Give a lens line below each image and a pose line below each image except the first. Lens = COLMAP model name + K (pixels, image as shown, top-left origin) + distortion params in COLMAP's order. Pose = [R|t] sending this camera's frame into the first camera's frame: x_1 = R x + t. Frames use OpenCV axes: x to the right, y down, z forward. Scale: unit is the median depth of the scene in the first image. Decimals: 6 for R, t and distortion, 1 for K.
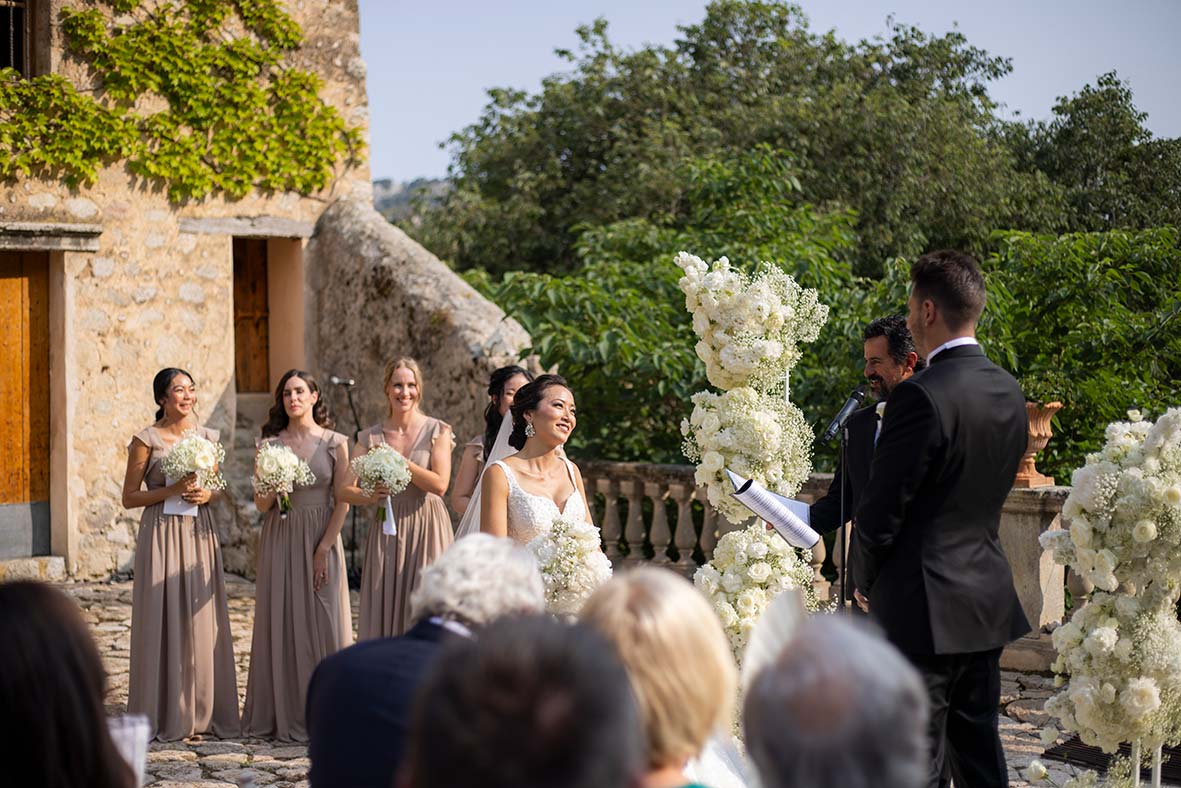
lens RADIAL K [[2025.7, 0, 590.5], [0, 2025.7, 394.0], [0, 0, 1]] dist [-0.106800, -0.003326]
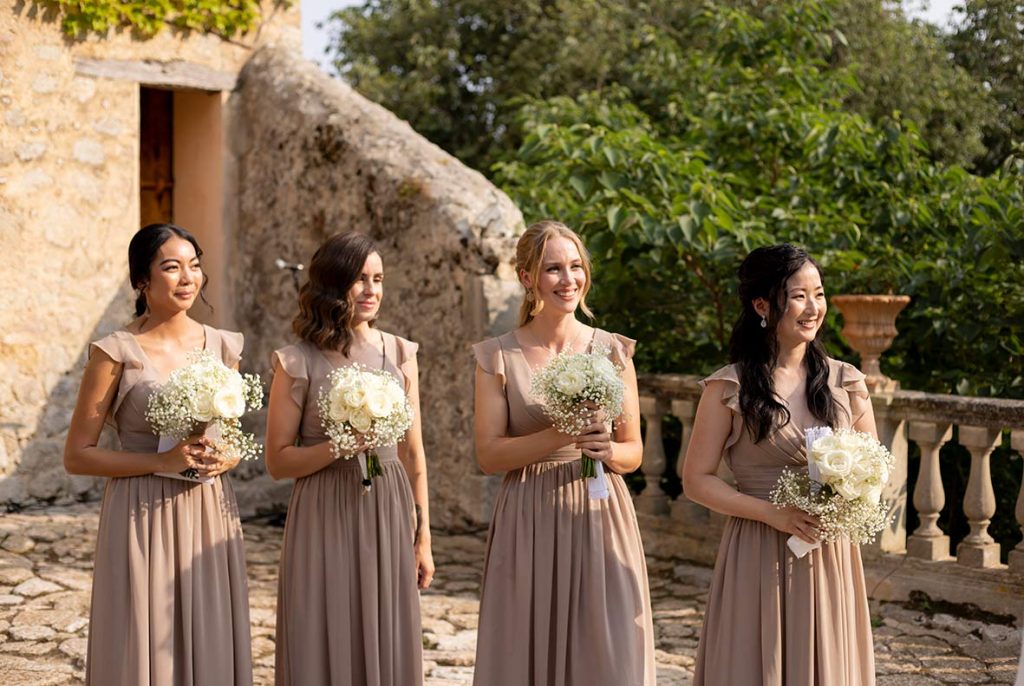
lens RADIAL K [[1605.4, 0, 512.0], [0, 1605.4, 343.0], [0, 0, 1]] dist [-0.115040, 0.094757]
pose [[0.992345, 0.013770, 0.122724, -0.108390], [-0.017707, 0.999361, 0.031051, 0.002928], [-0.122218, -0.032986, 0.991955, 0.354233]]
